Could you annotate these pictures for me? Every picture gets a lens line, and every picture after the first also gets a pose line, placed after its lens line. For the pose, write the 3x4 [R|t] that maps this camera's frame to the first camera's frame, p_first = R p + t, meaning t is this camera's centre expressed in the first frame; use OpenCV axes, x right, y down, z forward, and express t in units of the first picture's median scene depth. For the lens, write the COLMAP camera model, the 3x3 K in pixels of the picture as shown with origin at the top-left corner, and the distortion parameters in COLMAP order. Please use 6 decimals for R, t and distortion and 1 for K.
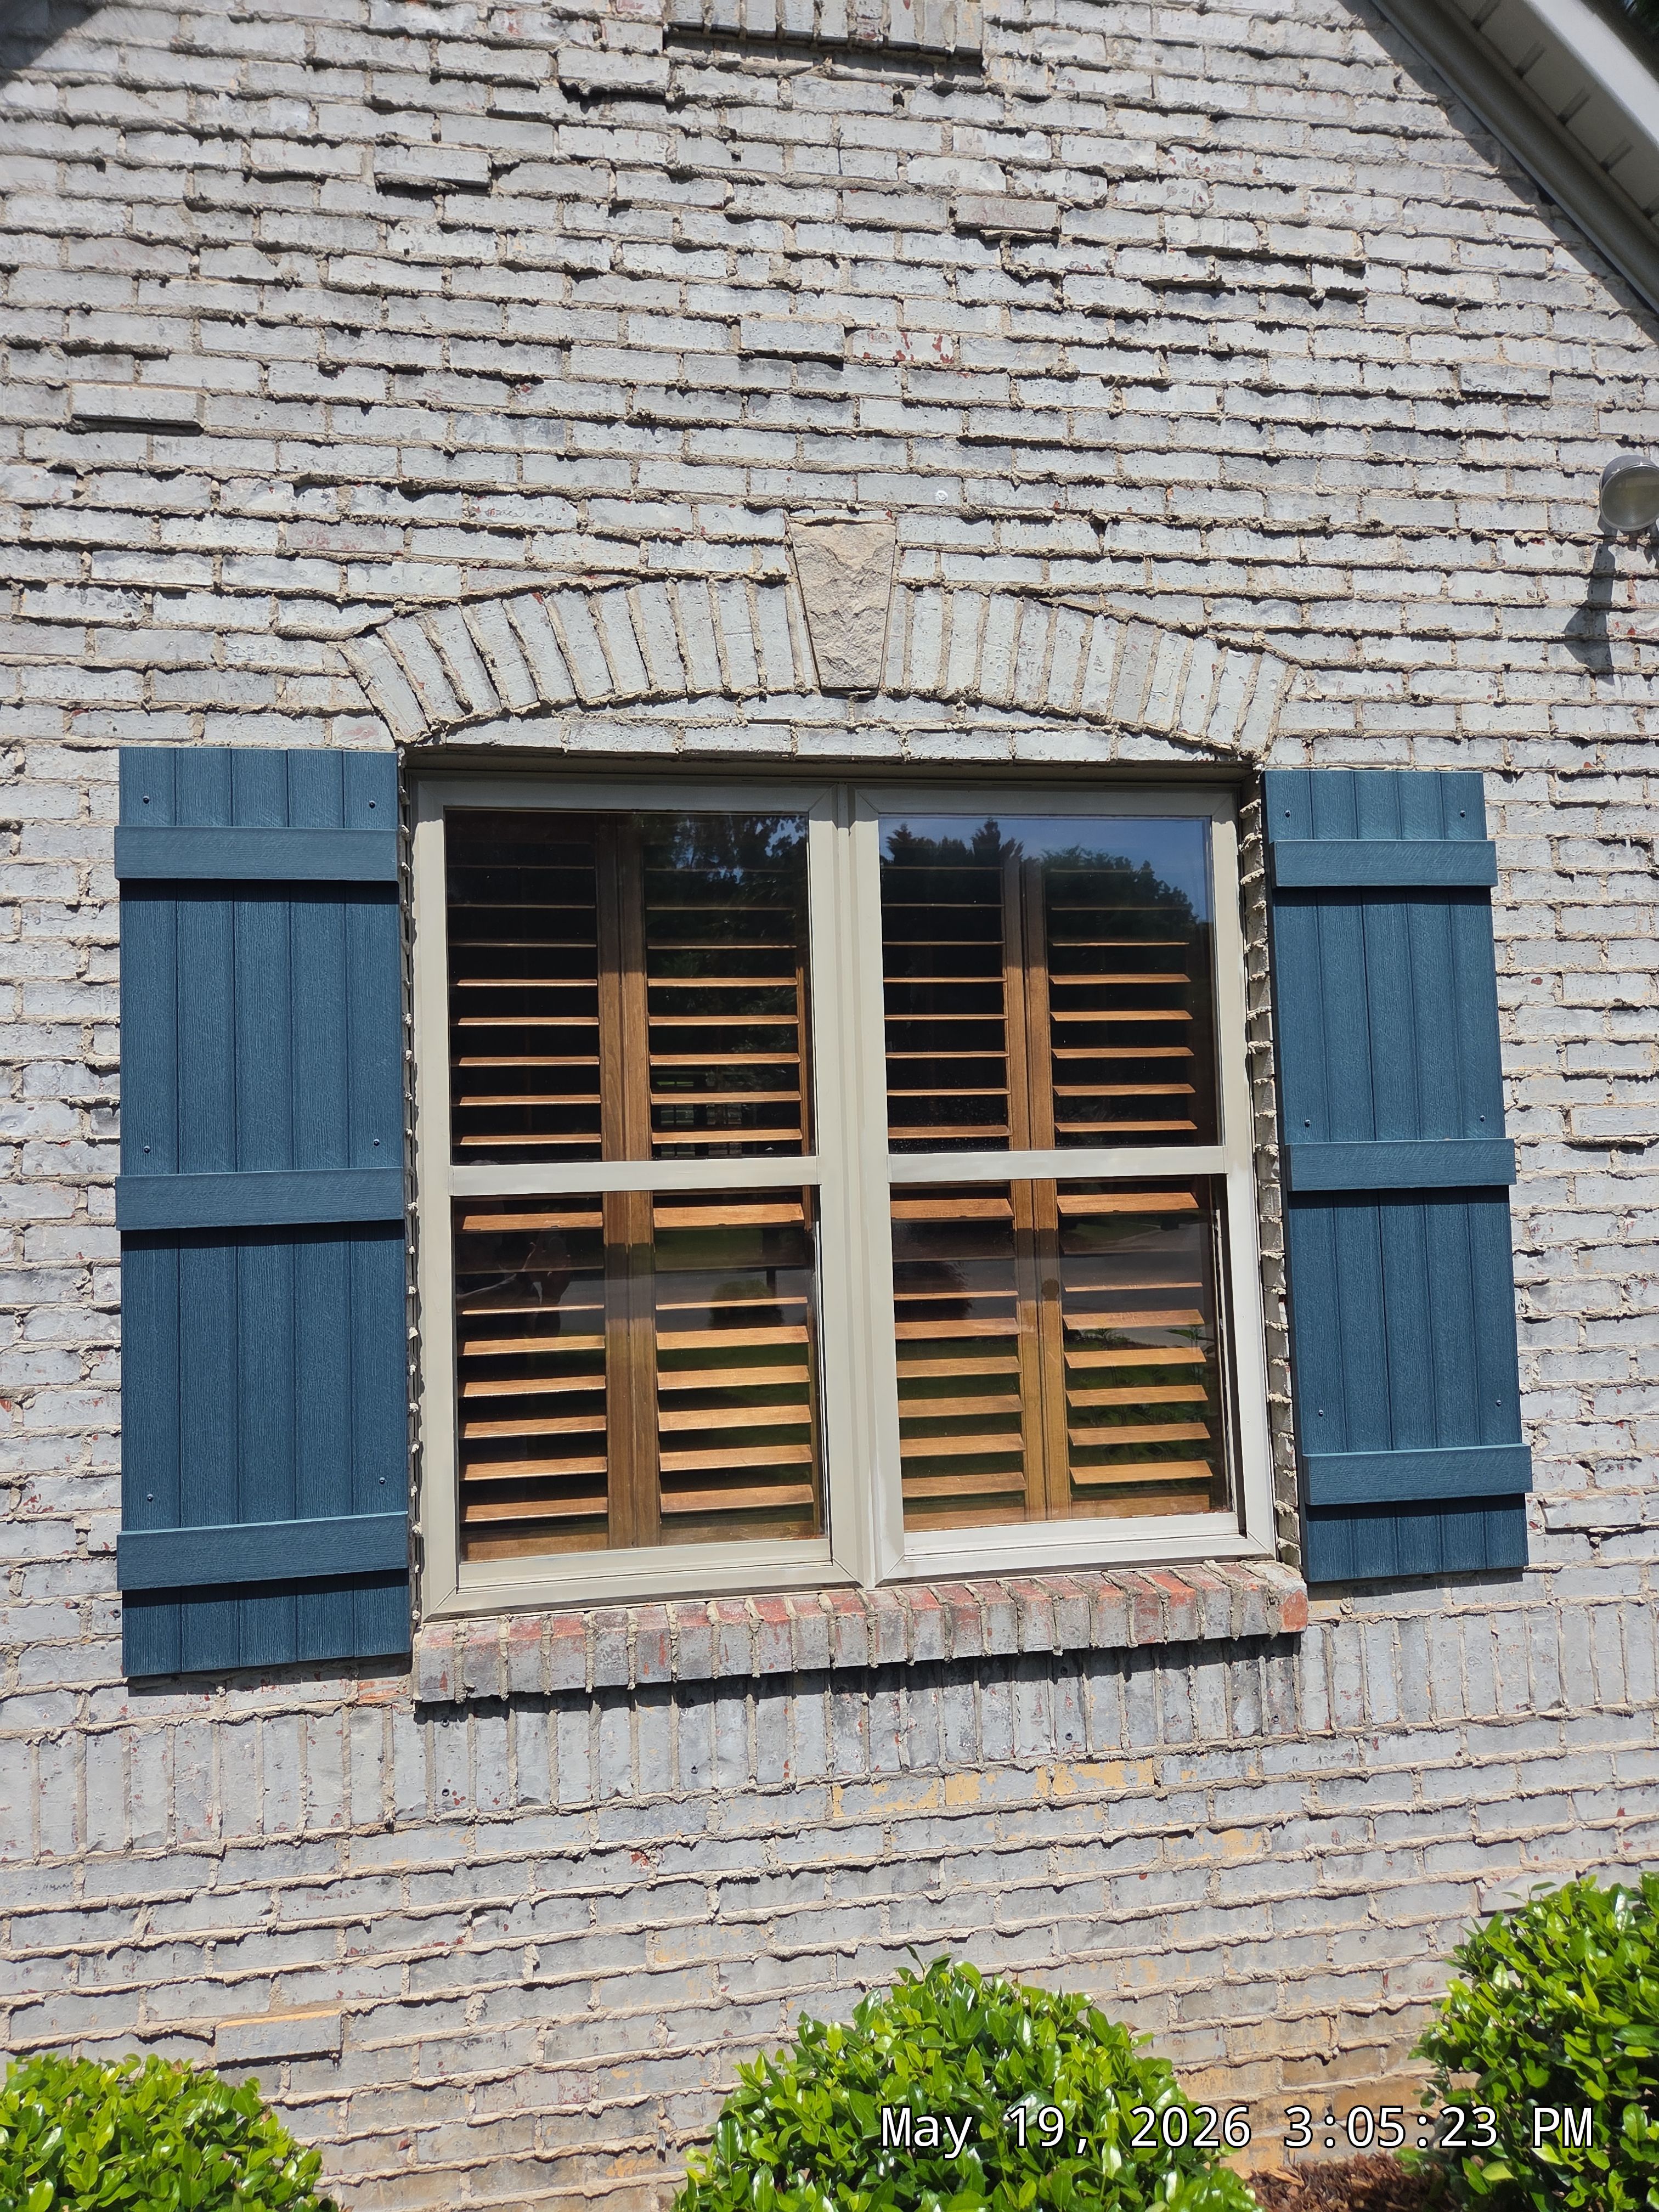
lens RADIAL K [[1461.5, 0, 796.6], [0, 1461.5, 1107.4], [0, 0, 1]] dist [0.050062, -0.038900]
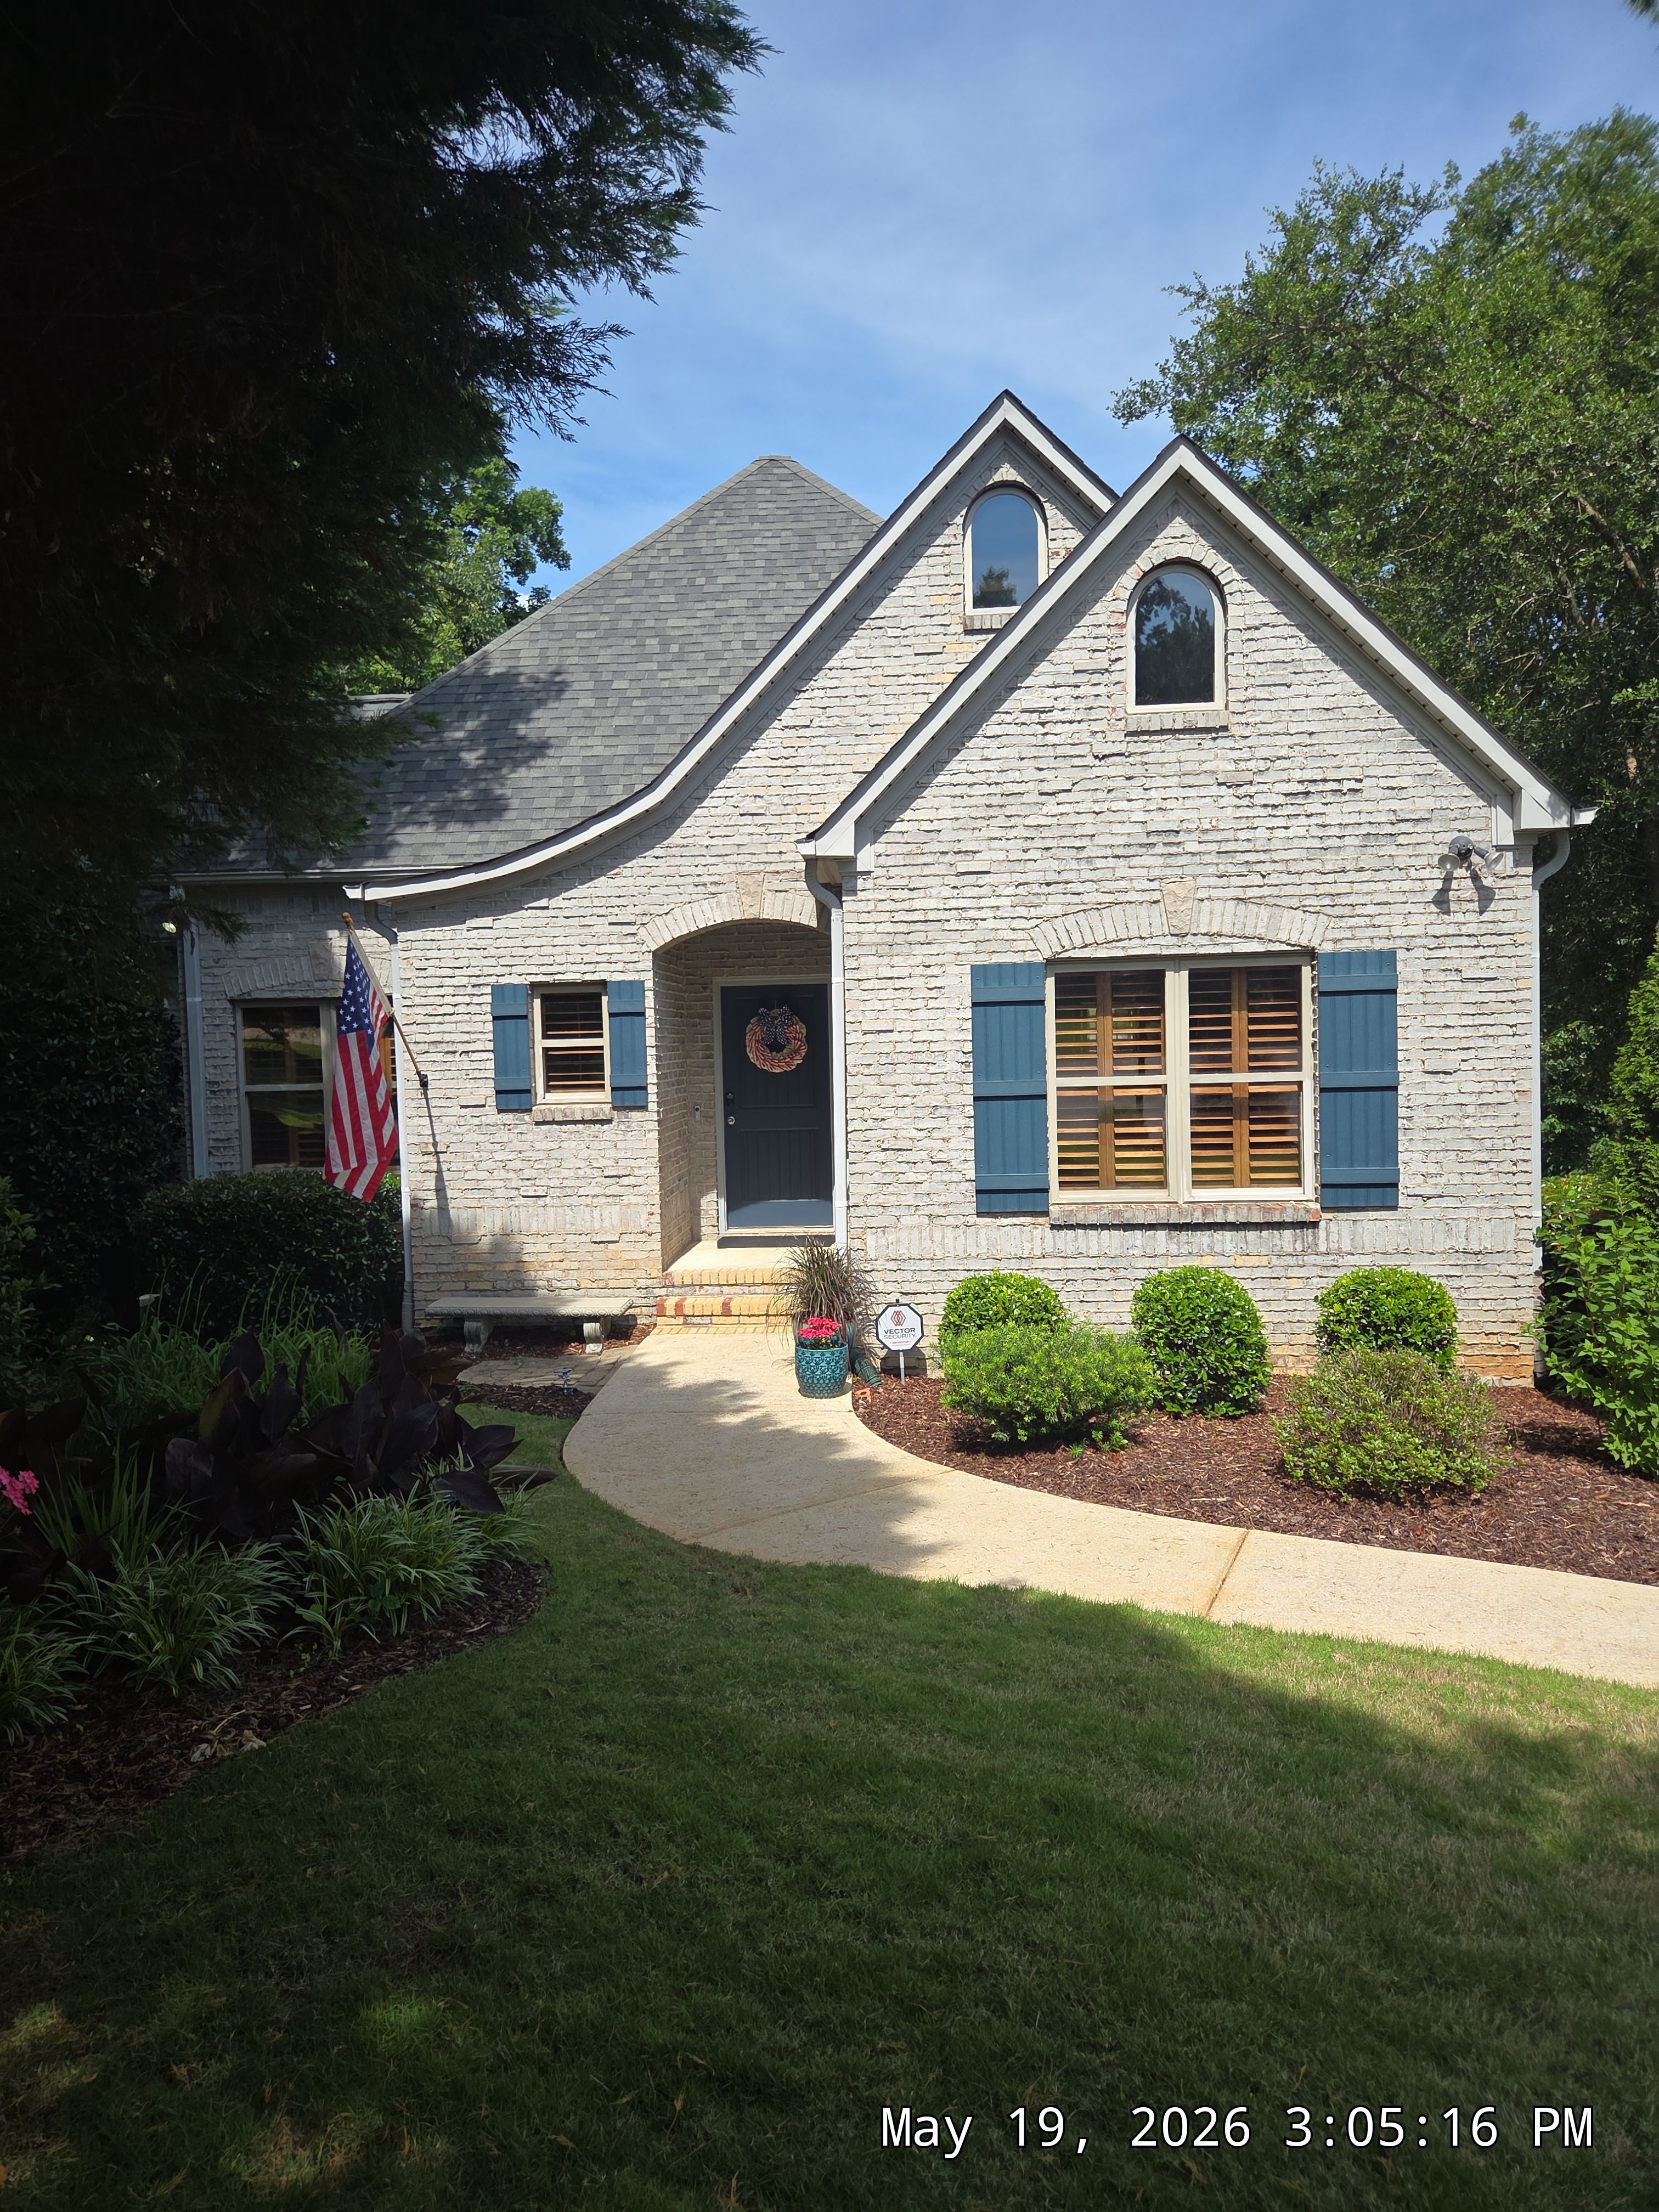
lens RADIAL K [[1459.8, 0, 787.3], [0, 1459.8, 1102.8], [0, 0, 1]] dist [0.060127, -0.063026]
pose [[0.969341, 0.015619, -0.245224, -0.003558], [0.013320, 0.993171, 0.115909, -0.293199], [0.245360, -0.115622, 0.962512, -2.344533]]
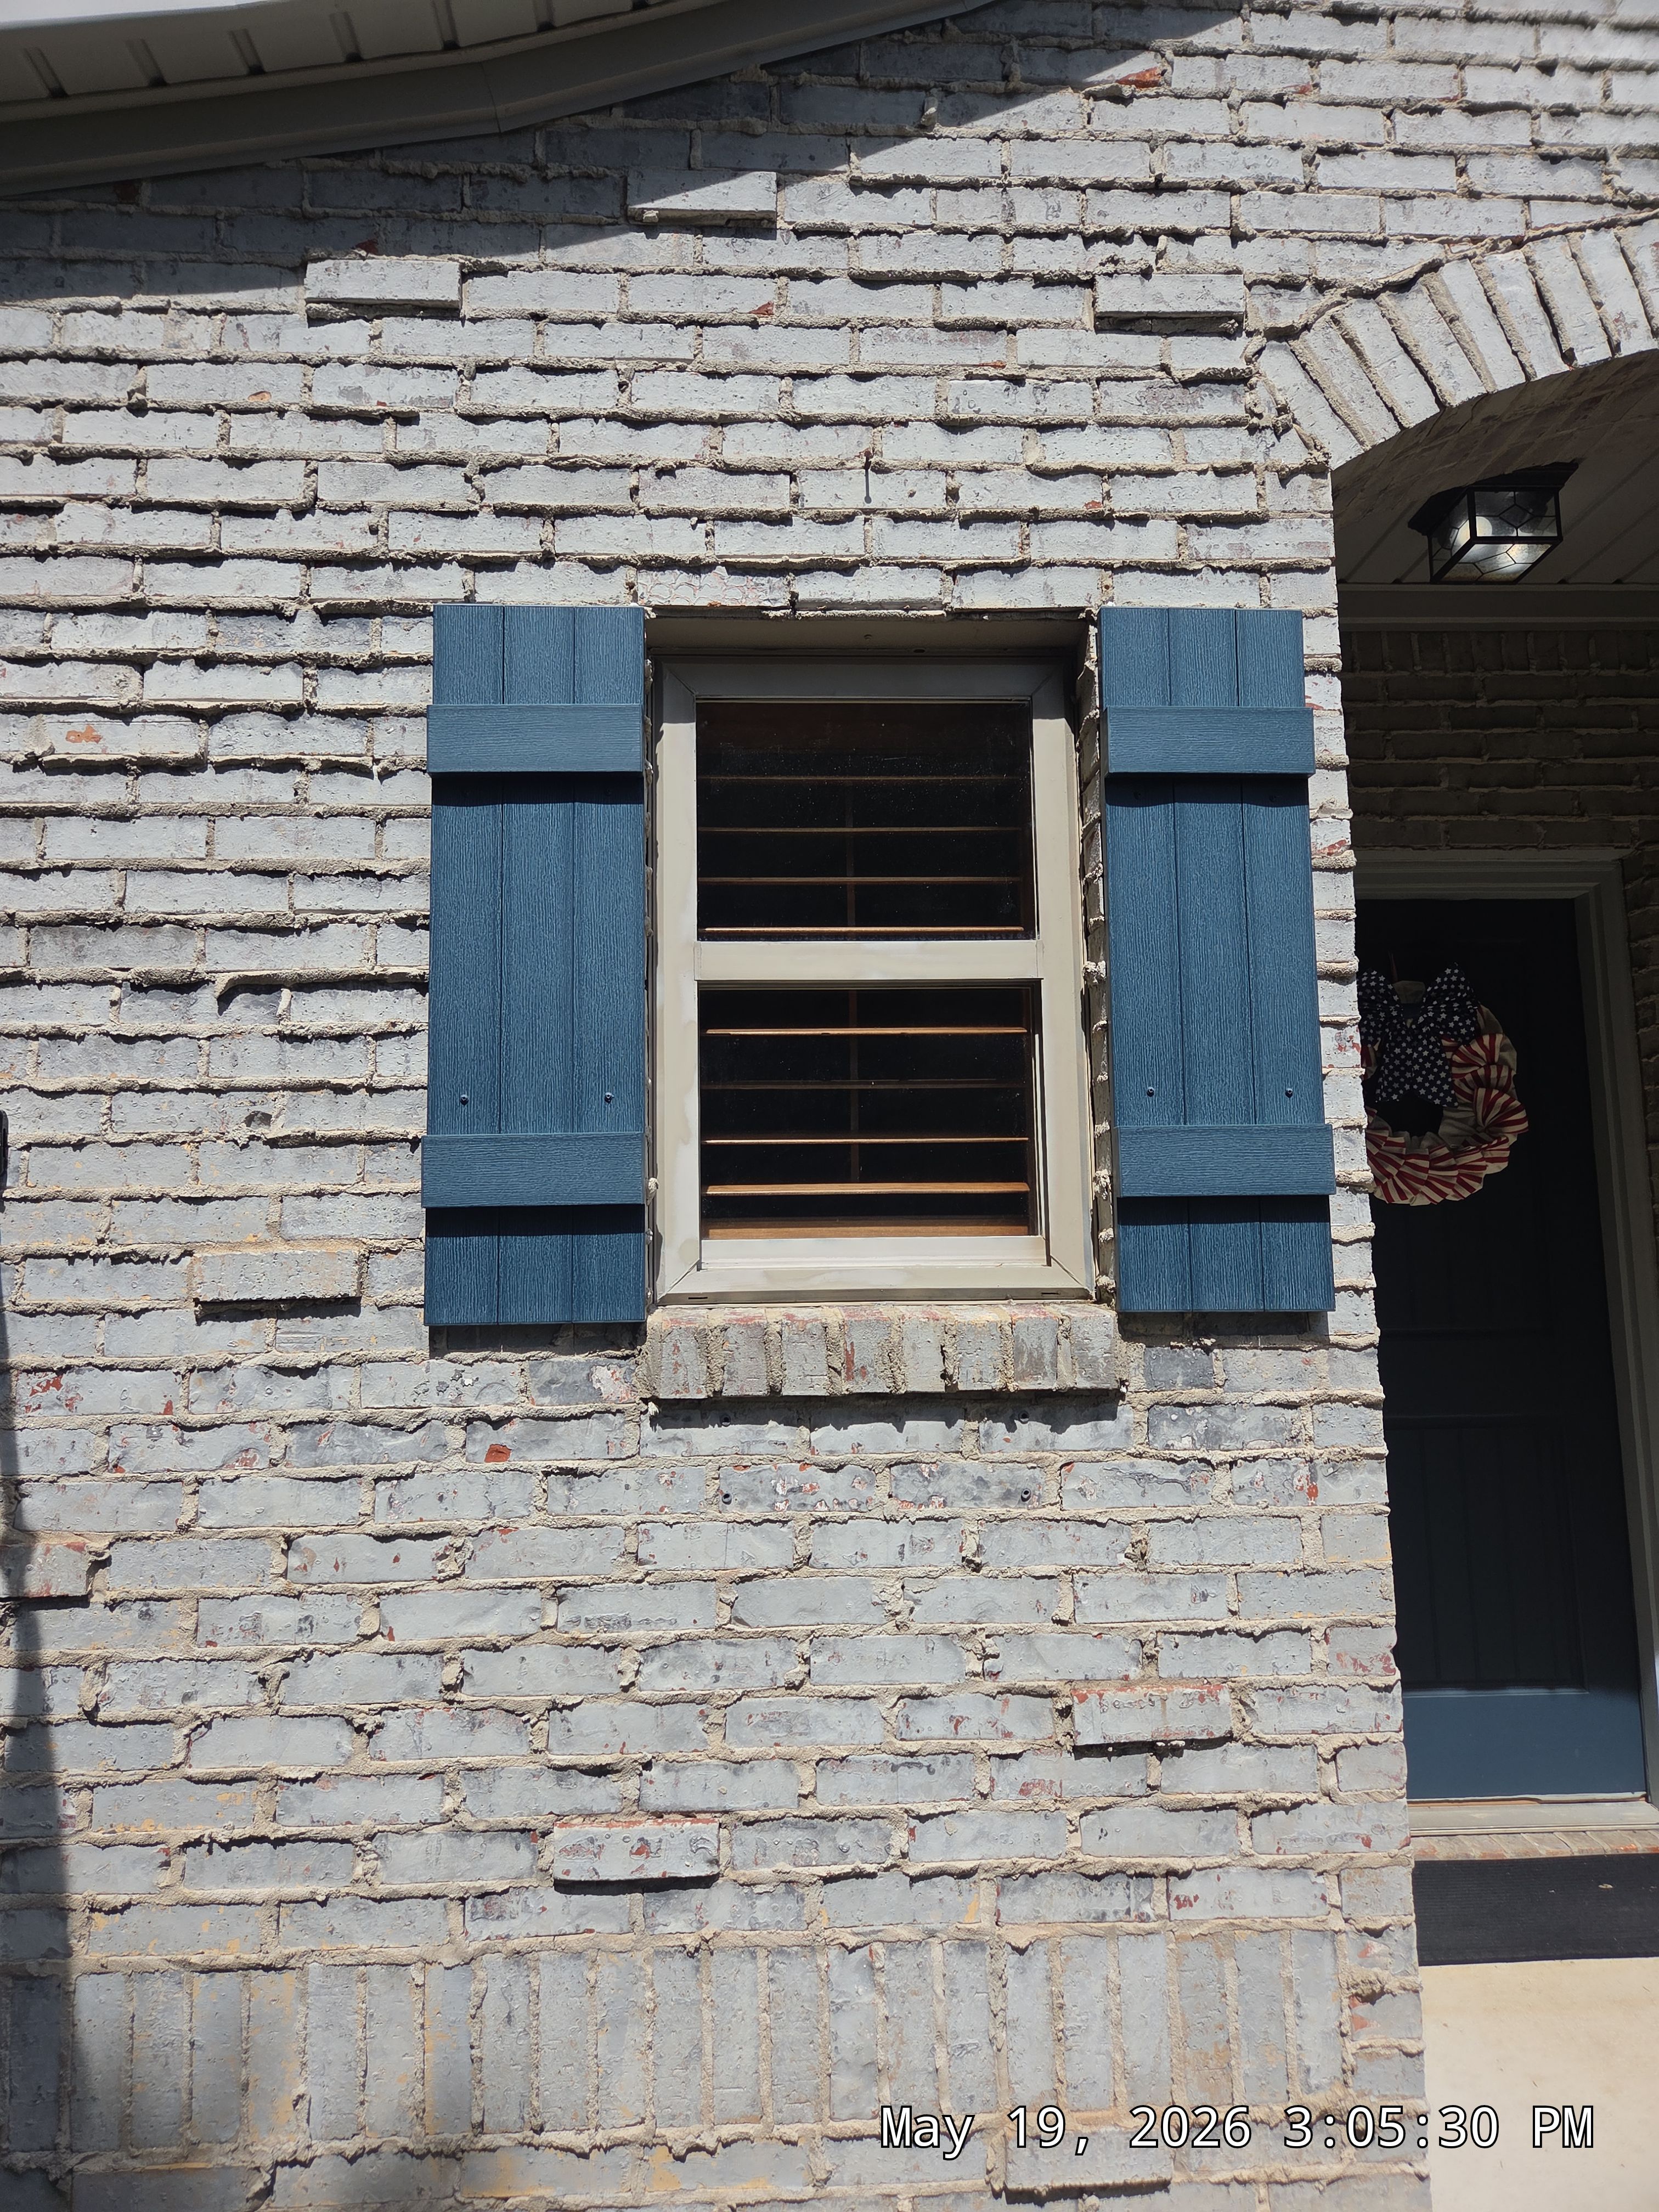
lens RADIAL K [[1459.8, 0, 787.3], [0, 1459.8, 1102.8], [0, 0, 1]] dist [0.060127, -0.063026]
pose [[0.991763, -0.000845, -0.128087, -1.456591], [-0.007099, 0.998079, -0.061548, 0.102027], [0.127893, 0.061951, 0.989851, 0.564119]]
